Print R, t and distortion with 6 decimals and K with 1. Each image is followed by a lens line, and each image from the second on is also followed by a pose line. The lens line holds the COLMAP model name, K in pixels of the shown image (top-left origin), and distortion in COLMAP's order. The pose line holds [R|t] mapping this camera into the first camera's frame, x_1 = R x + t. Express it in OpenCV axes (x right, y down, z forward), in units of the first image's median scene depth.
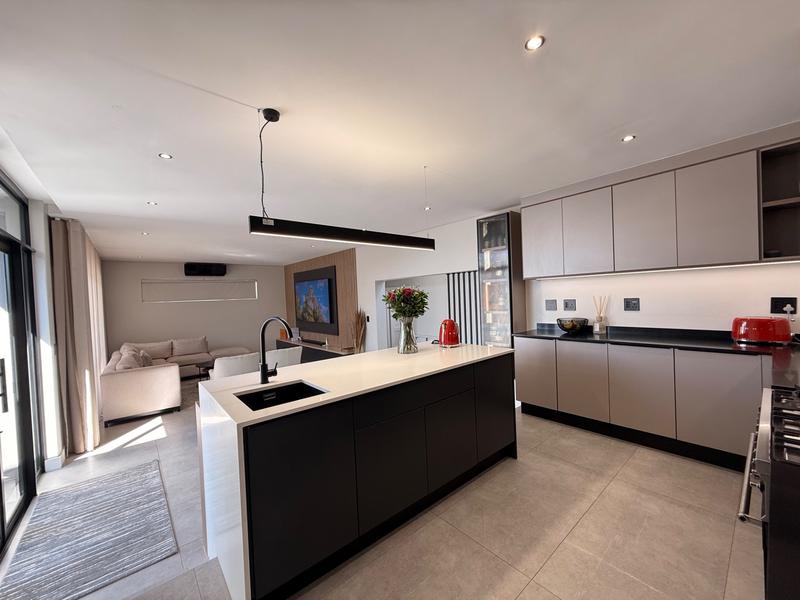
lens RADIAL K [[318.6, 0, 397.9], [0, 318.6, 301.3], [0, 0, 1]] dist [-0.000627, 0.000608]
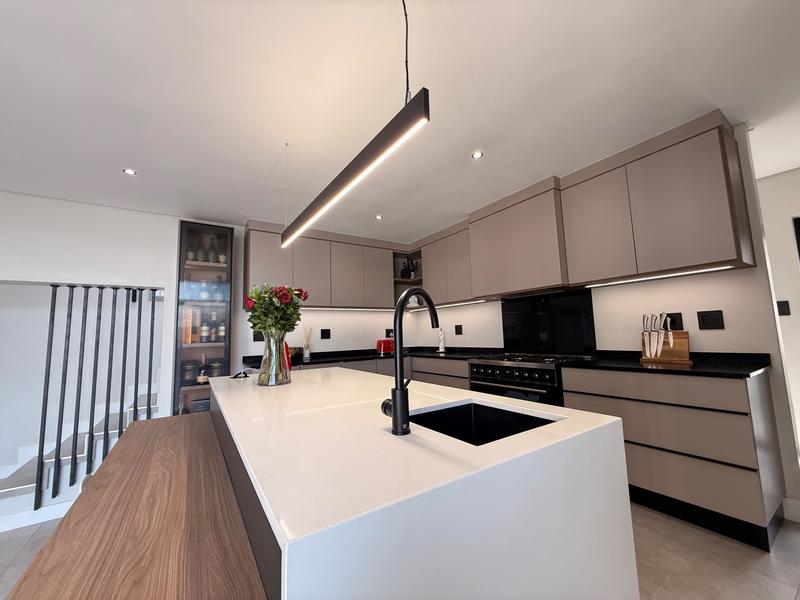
lens RADIAL K [[318.6, 0, 397.9], [0, 318.6, 301.3], [0, 0, 1]] dist [-0.000627, 0.000608]
pose [[0.131313, 0.143928, 0.980837, -0.509692], [0.041756, 0.987723, -0.150528, 0.084923], [-0.990461, 0.060722, 0.123691, 0.544289]]
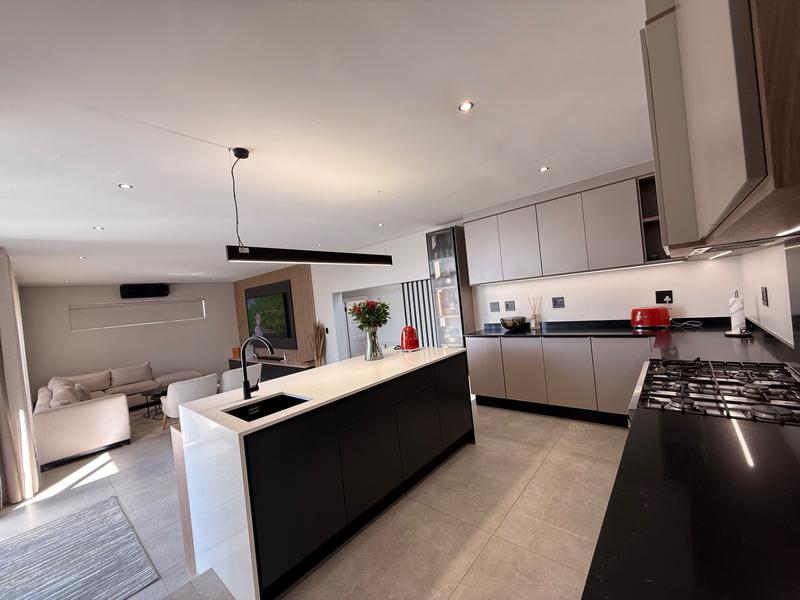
lens RADIAL K [[318.6, 0, 397.9], [0, 318.6, 301.3], [0, 0, 1]] dist [-0.000627, 0.000608]
pose [[0.987116, -0.060231, 0.148239, -0.033019], [0.063641, 0.997804, -0.018362, -0.011285], [-0.146808, 0.027560, 0.988781, -0.087917]]
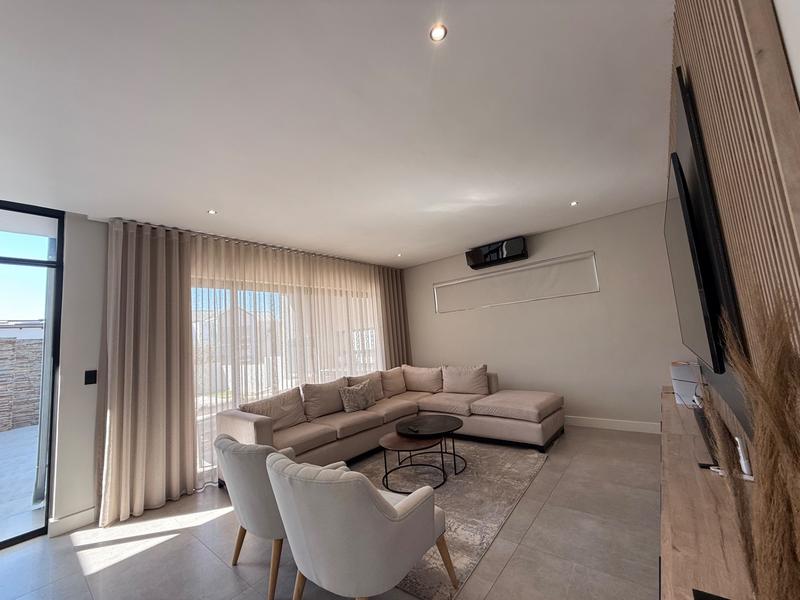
lens RADIAL K [[318.6, 0, 397.9], [0, 318.6, 301.3], [0, 0, 1]] dist [-0.000627, 0.000608]
pose [[0.170822, -0.089792, -0.981202, -0.129865], [0.059675, 0.994954, -0.080661, 0.078586], [0.983493, -0.044775, 0.175318, 1.908815]]
